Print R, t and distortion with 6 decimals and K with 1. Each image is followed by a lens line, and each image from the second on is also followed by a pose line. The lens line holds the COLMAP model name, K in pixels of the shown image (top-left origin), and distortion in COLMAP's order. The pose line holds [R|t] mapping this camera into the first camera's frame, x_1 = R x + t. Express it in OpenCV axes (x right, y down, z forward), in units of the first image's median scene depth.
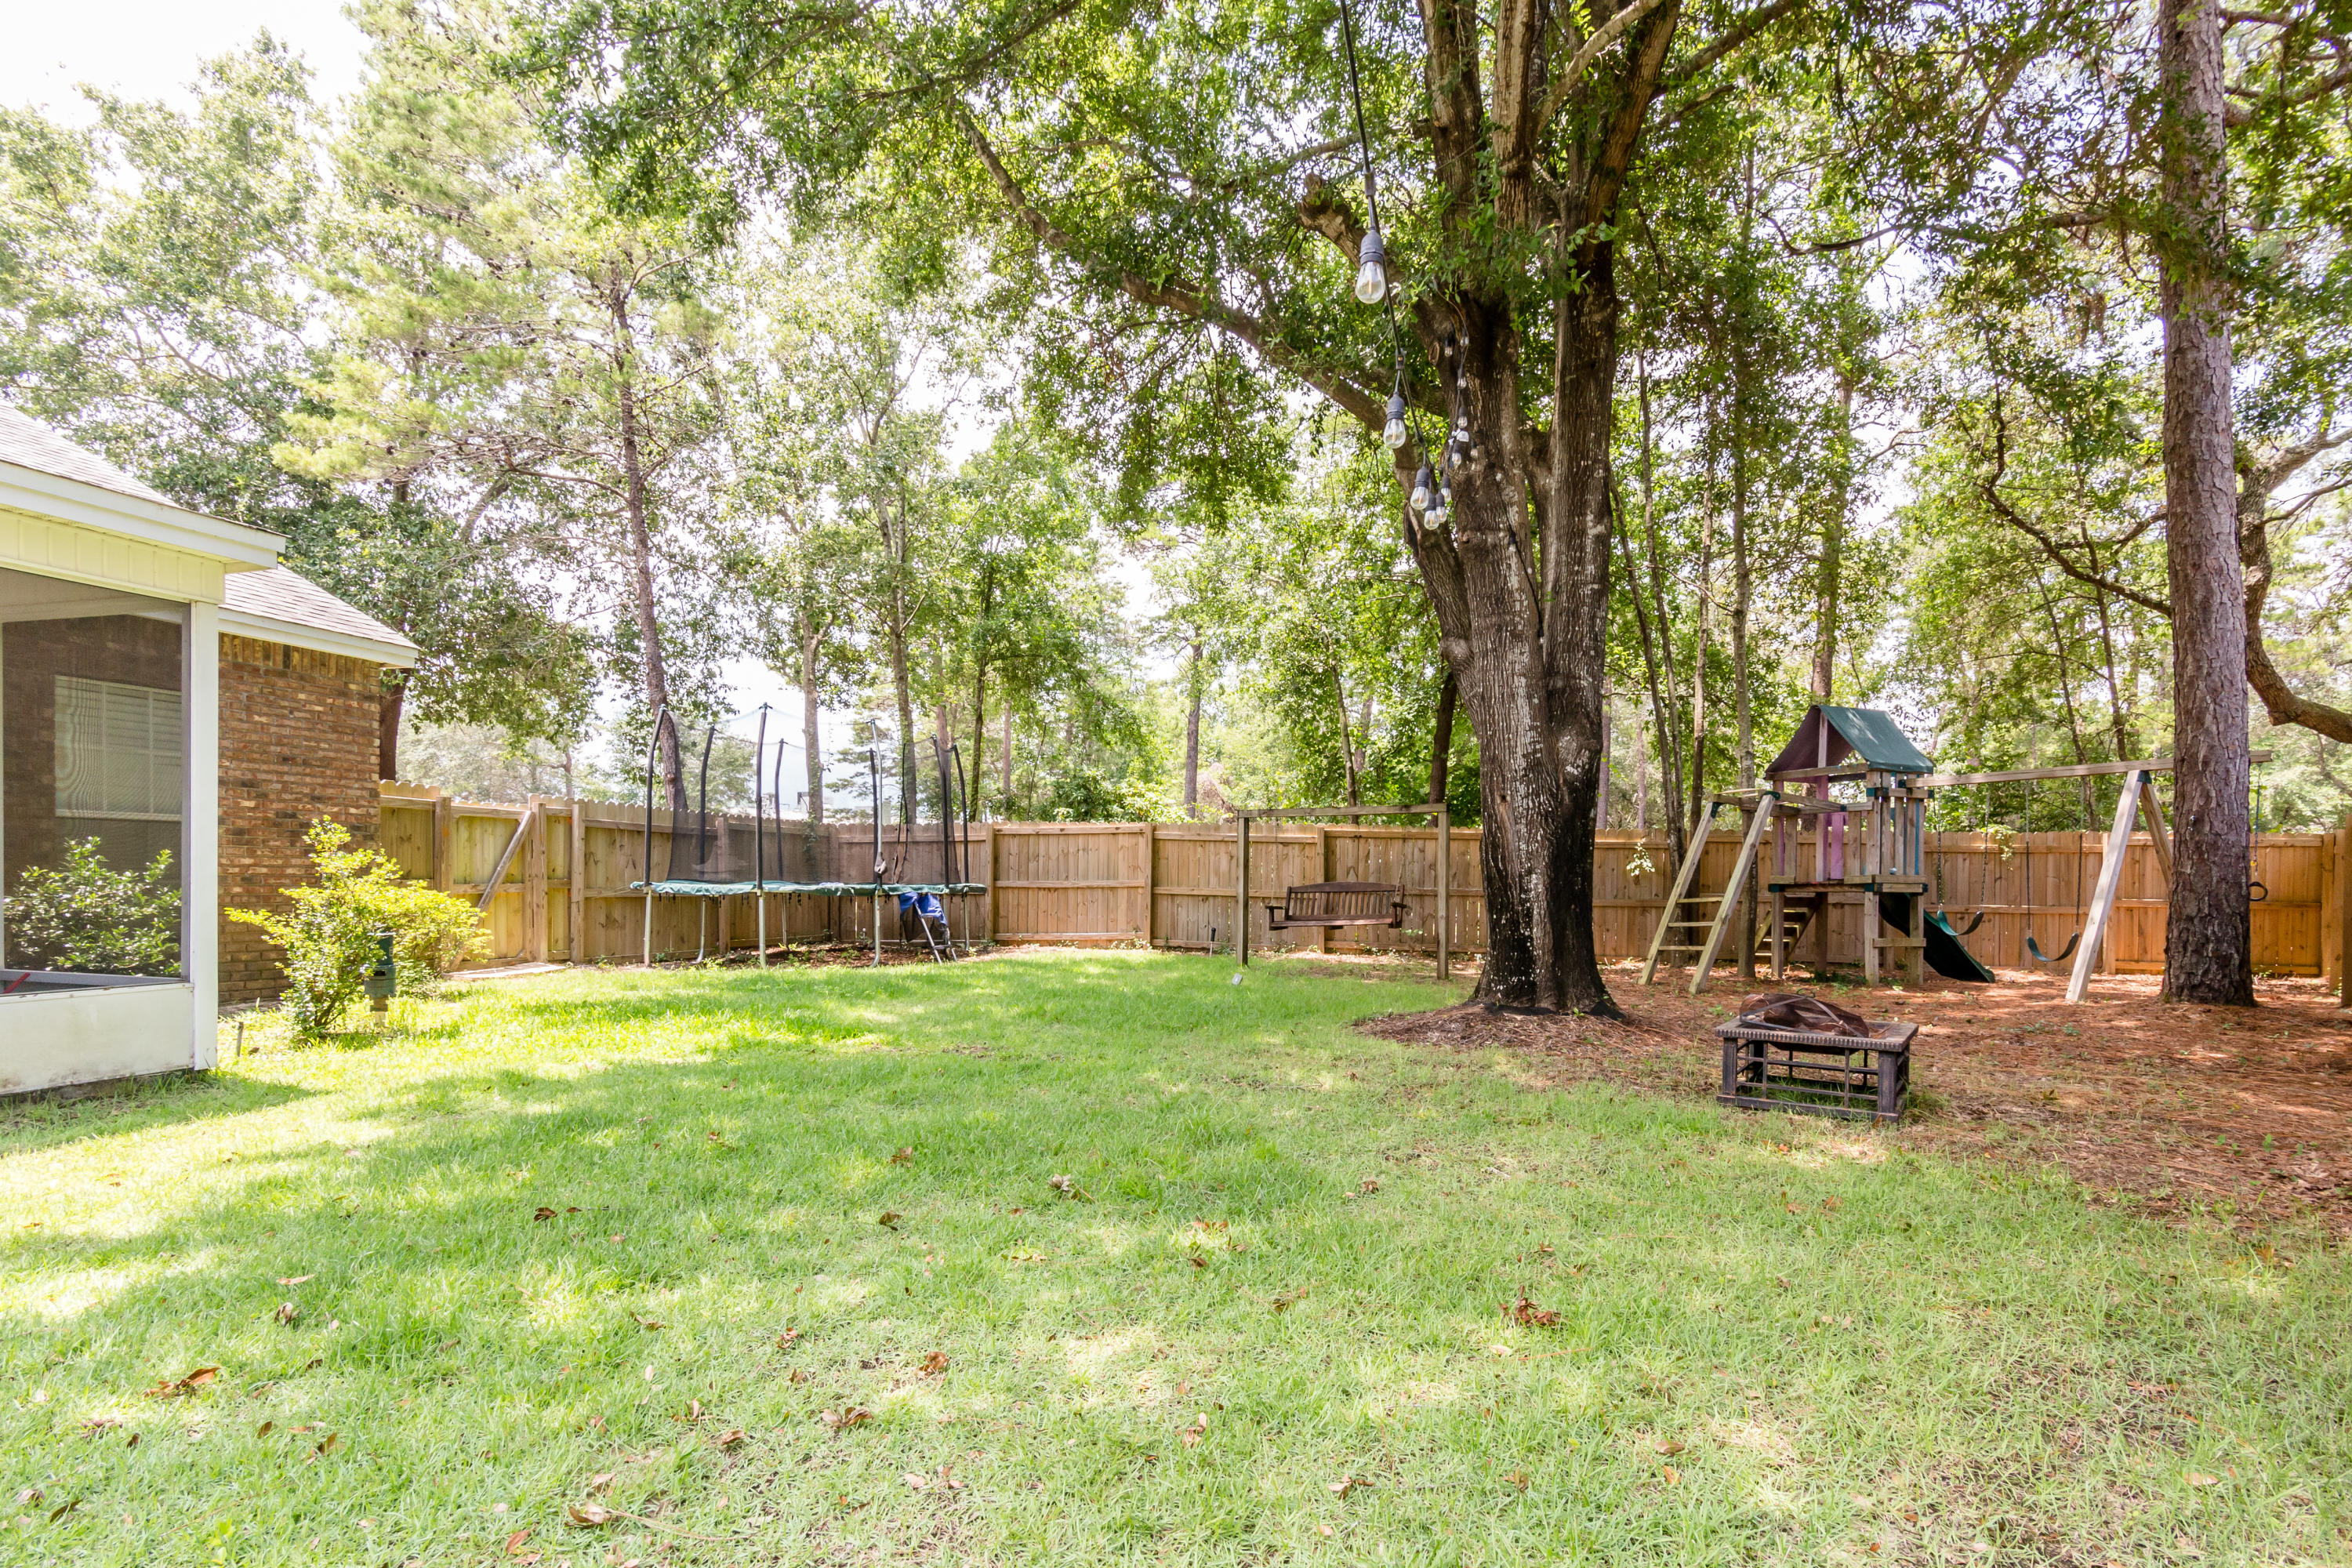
lens RADIAL K [[1176.2, 0, 1181.0], [0, 1176.2, 900.3], [0, 0, 1]] dist [0.000176, 0.000052]
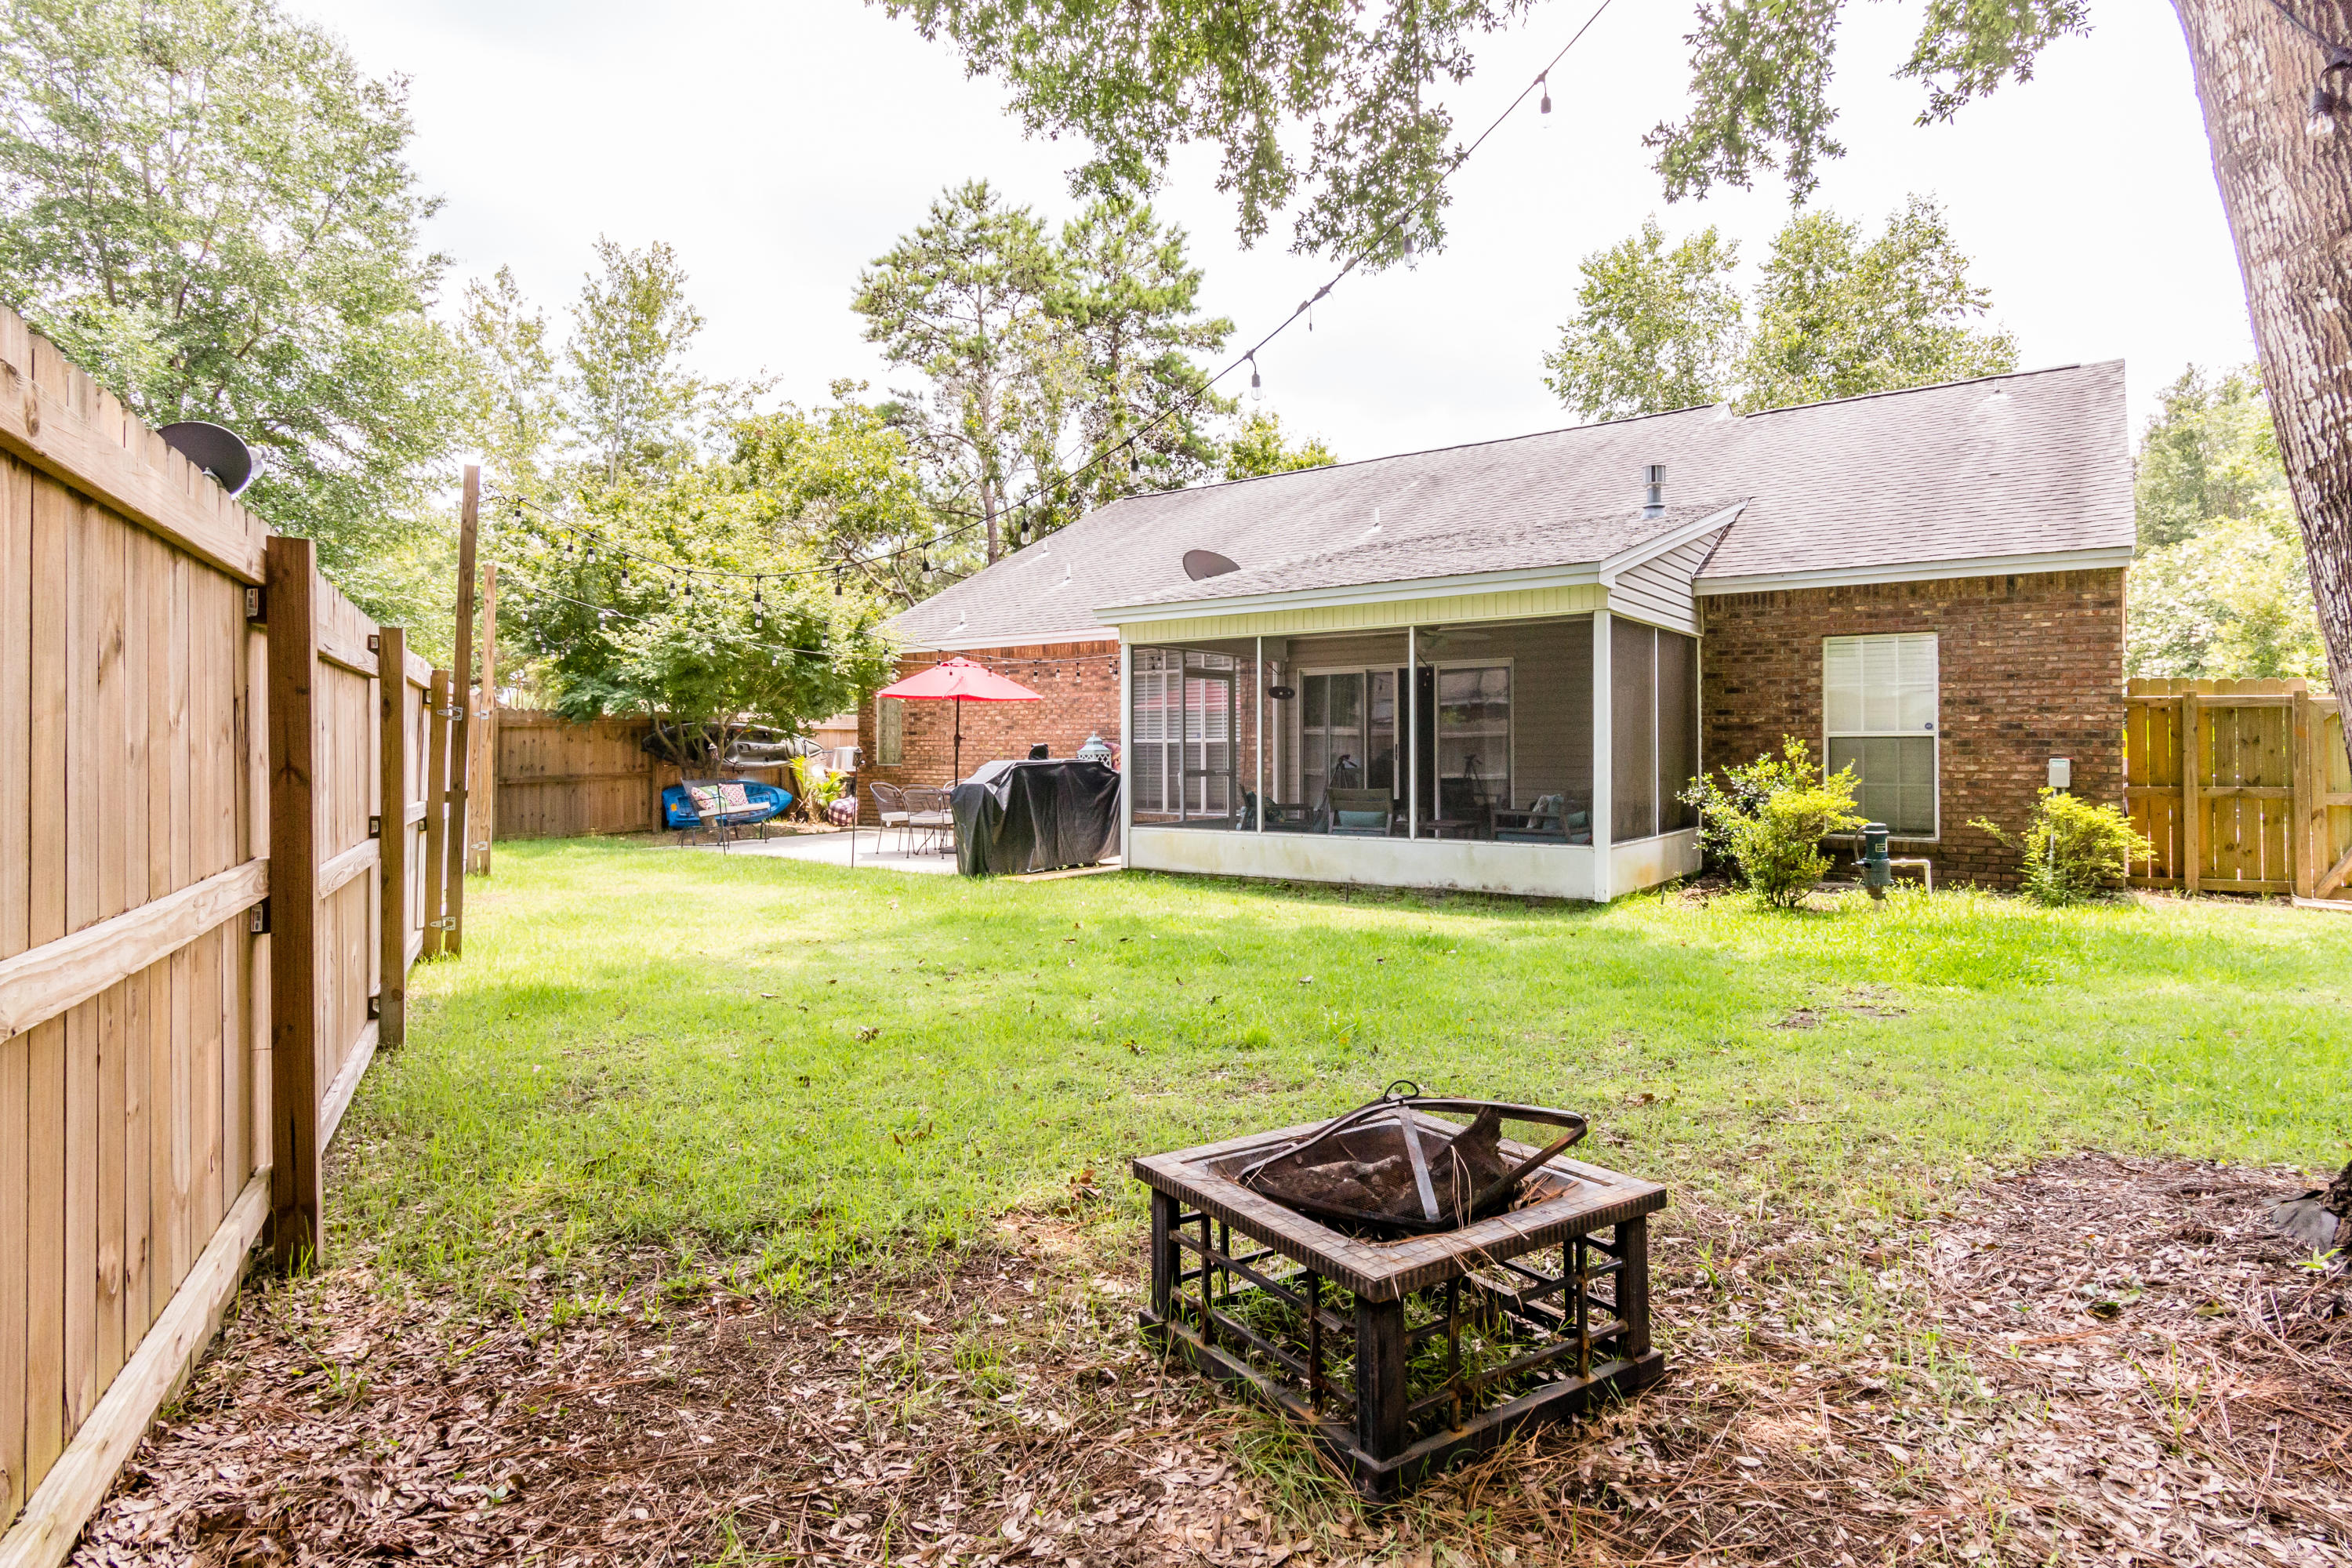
lens RADIAL K [[1250.7, 0, 1178.9], [0, 1250.7, 731.8], [0, 0, 1]] dist [-0.002085, -0.000323]
pose [[-0.336320, -0.024736, -0.941423, 0.745443], [-0.023812, 0.999559, -0.017757, -0.033601], [0.941447, 0.016446, -0.336760, 0.801144]]
